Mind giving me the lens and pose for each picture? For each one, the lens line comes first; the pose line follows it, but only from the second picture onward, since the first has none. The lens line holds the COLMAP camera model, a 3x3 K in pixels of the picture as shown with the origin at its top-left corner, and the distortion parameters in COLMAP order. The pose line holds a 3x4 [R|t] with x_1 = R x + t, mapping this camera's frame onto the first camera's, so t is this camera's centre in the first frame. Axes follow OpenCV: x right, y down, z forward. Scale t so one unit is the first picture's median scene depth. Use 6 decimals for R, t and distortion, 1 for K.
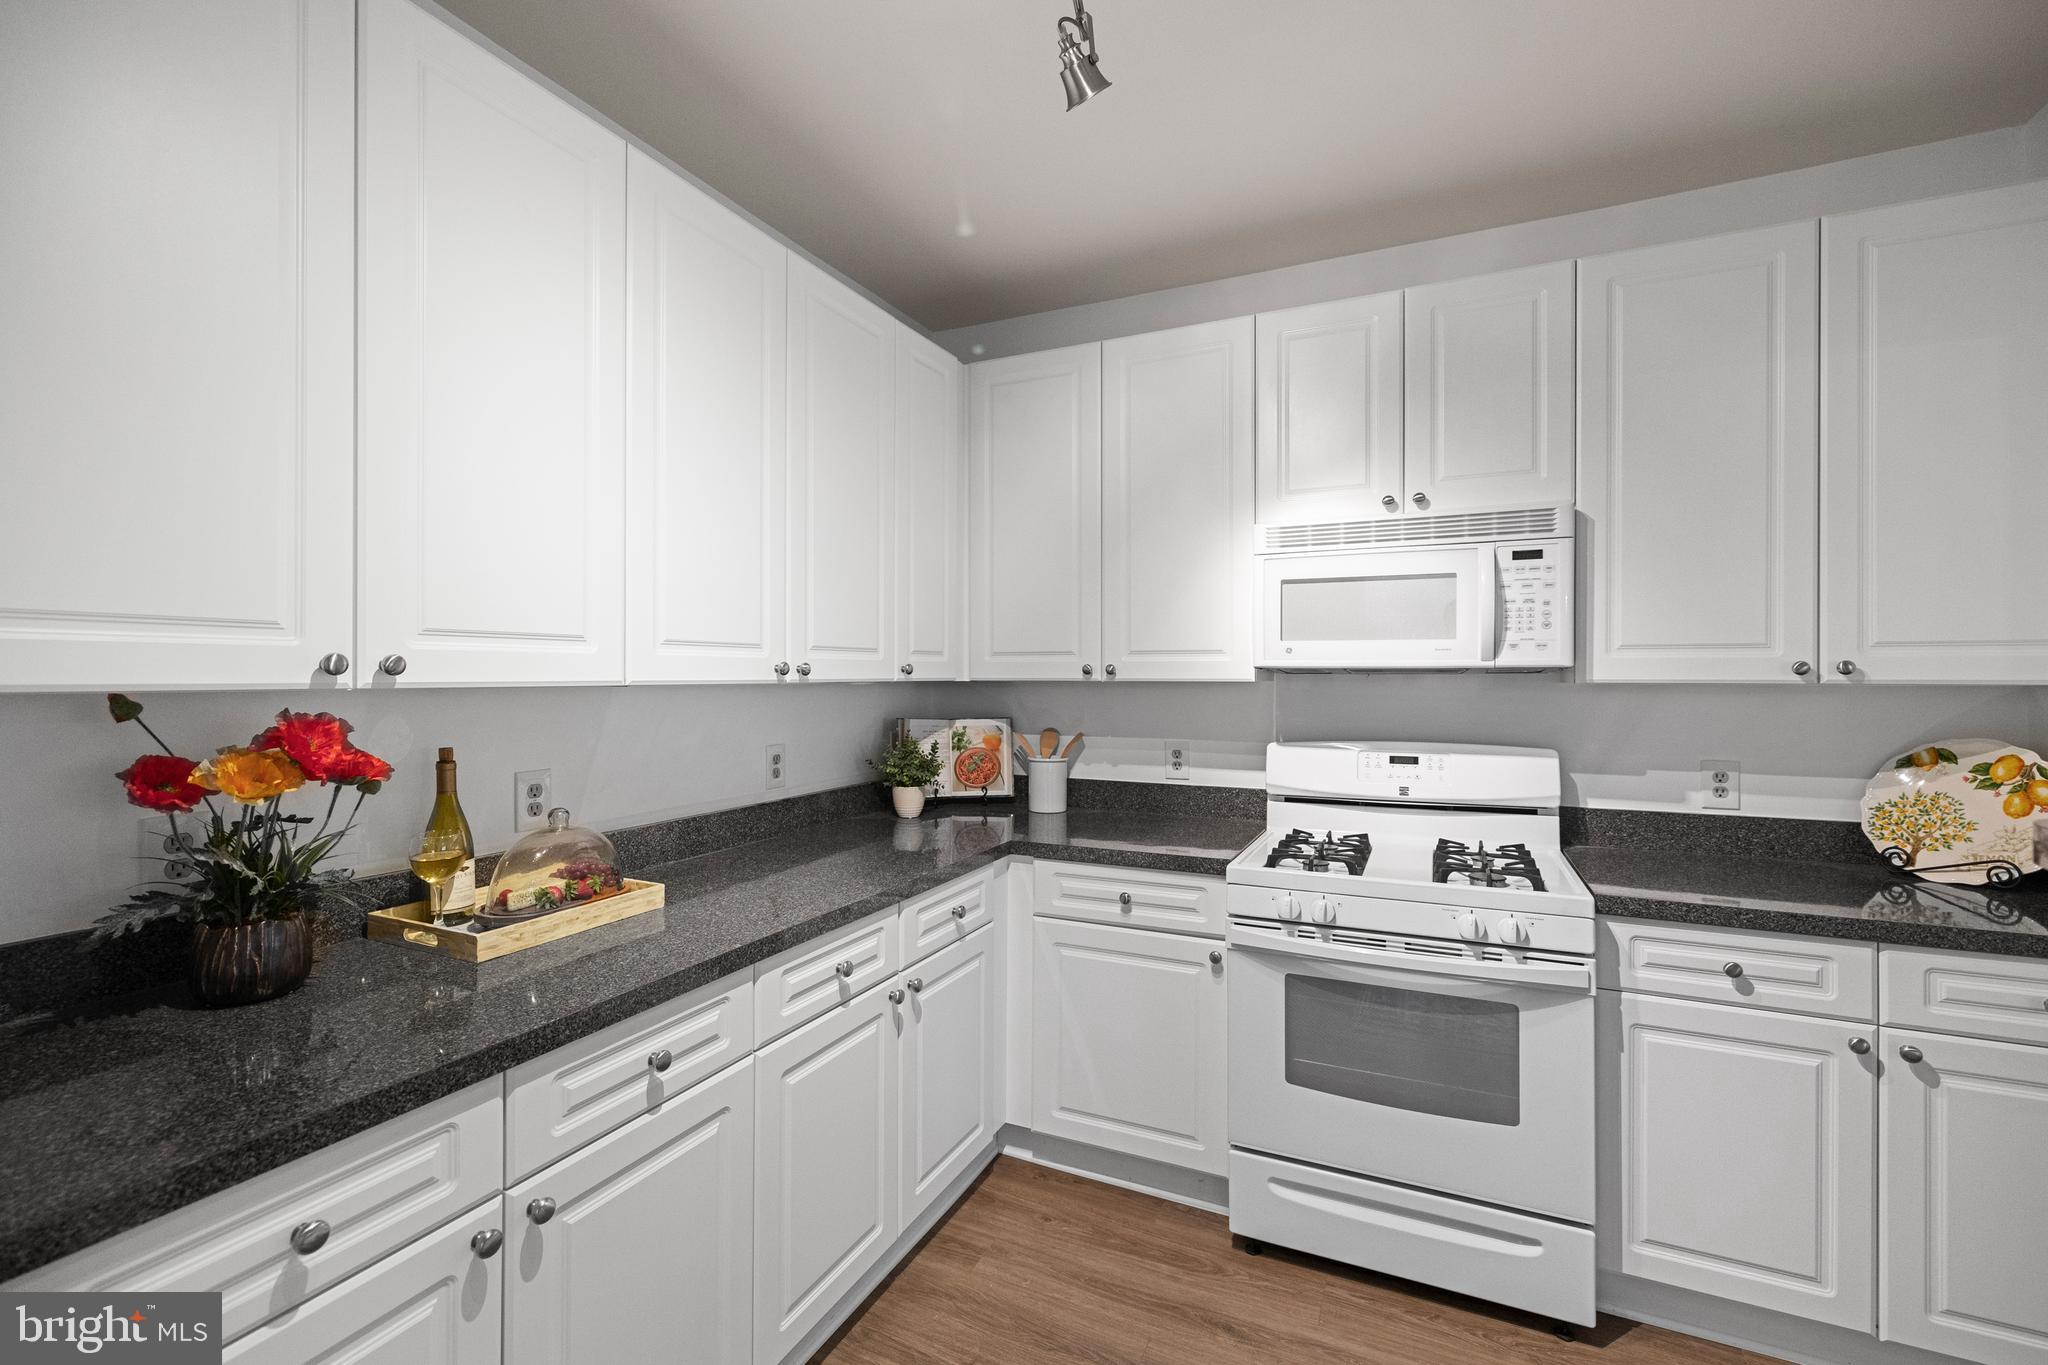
lens RADIAL K [[878.9, 0, 1020.5], [0, 878.9, 675.4], [0, 0, 1]] dist [0.000369, -0.000118]
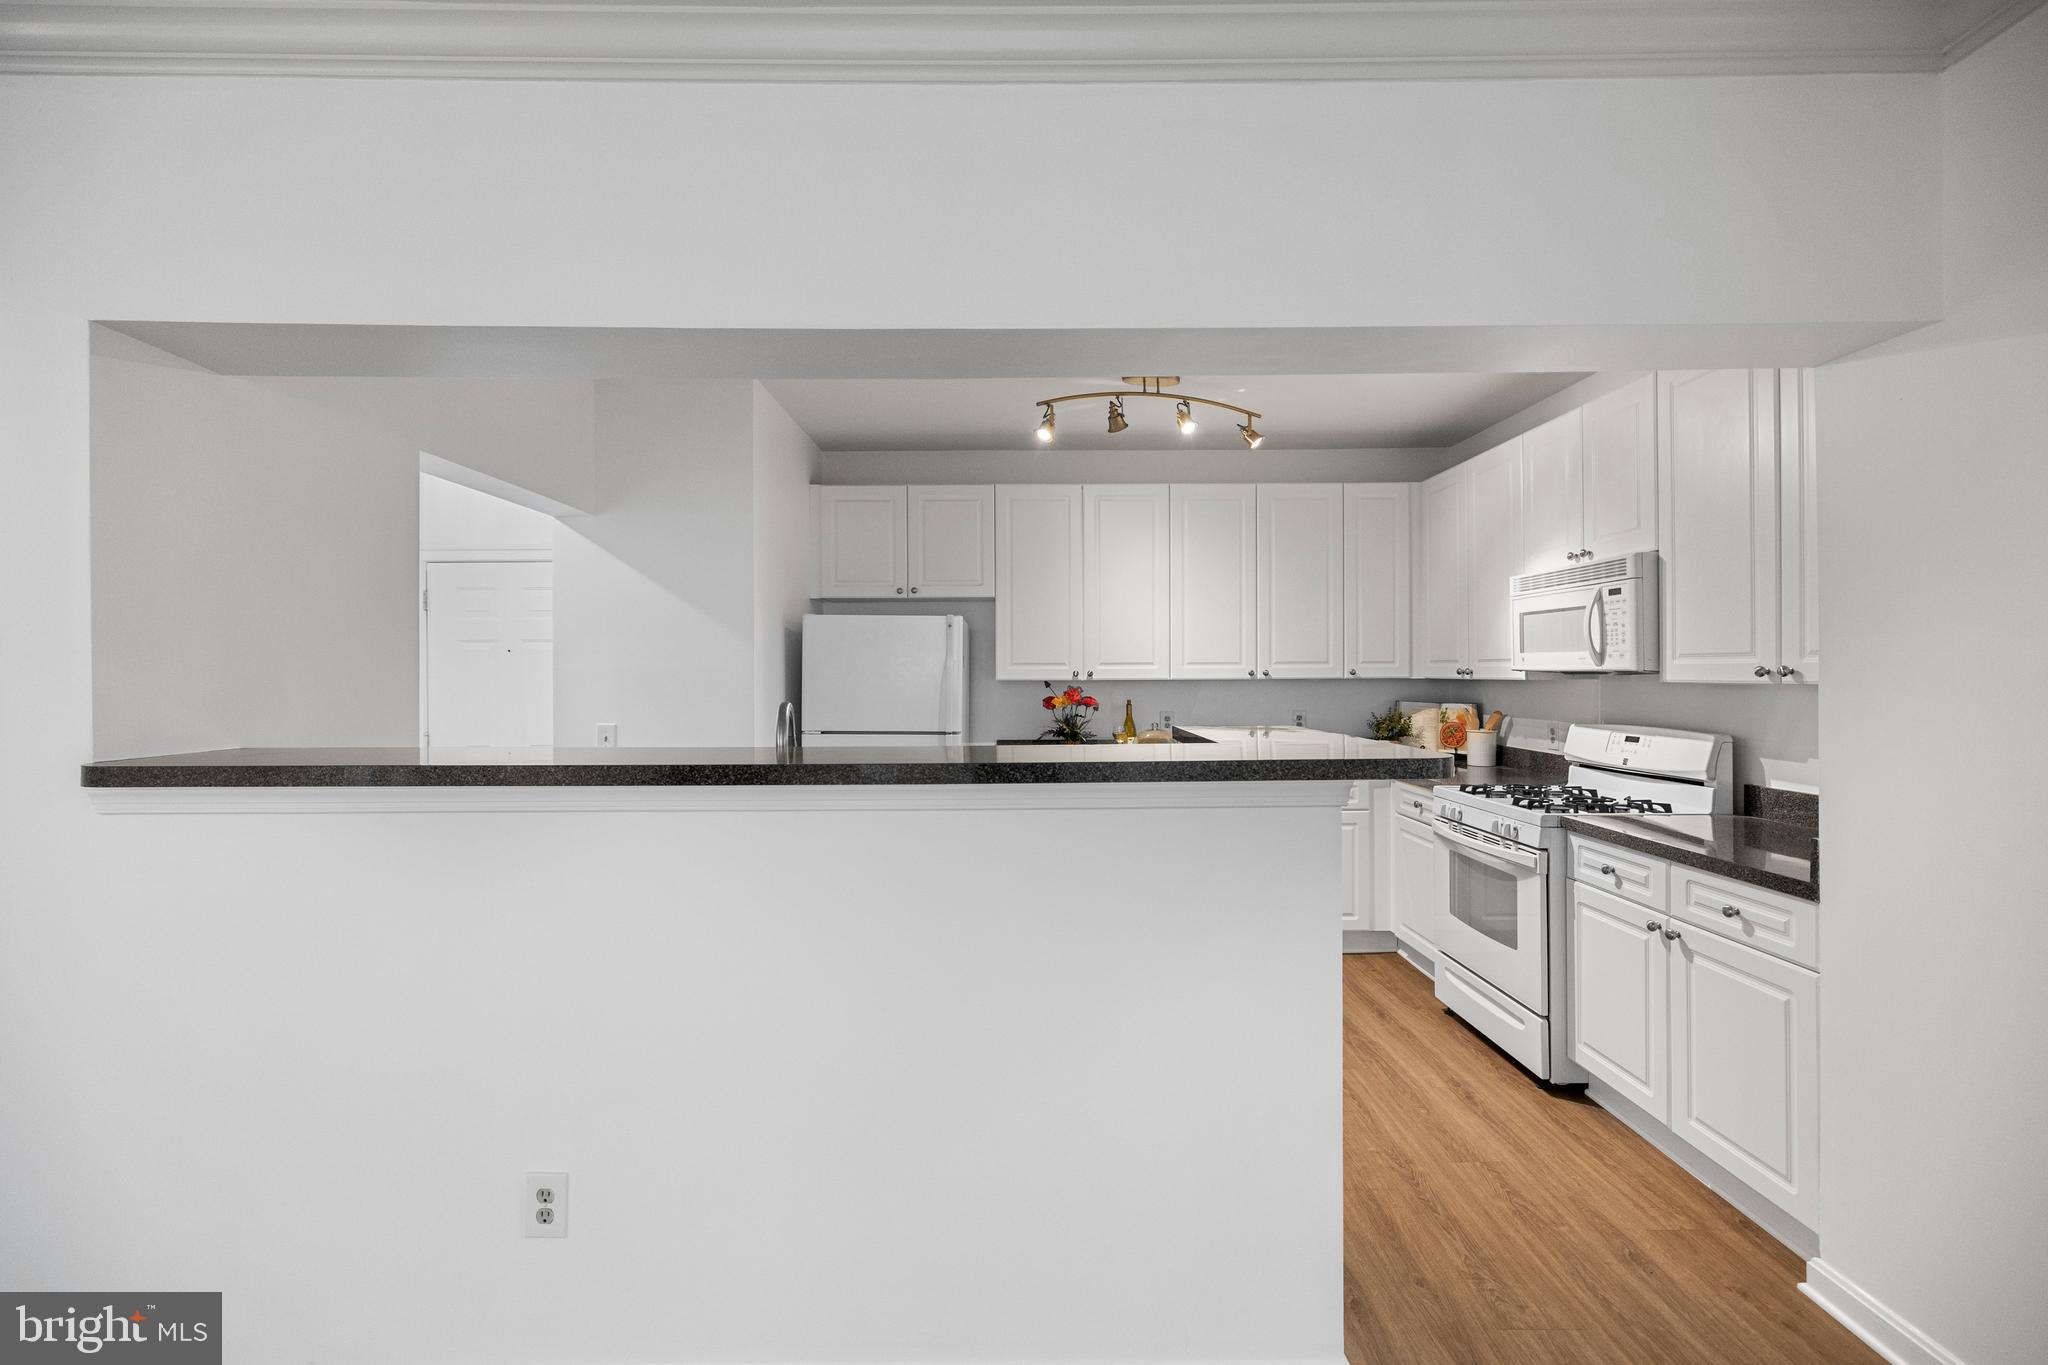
lens RADIAL K [[862.7, 0, 1030.7], [0, 862.7, 670.8], [0, 0, 1]] dist [-0.001169, 0.000161]
pose [[0.439631, -0.003475, -0.898172, 1.402289], [0.004558, 0.999988, -0.001638, -0.011202], [0.898167, -0.003373, 0.439642, -0.458861]]
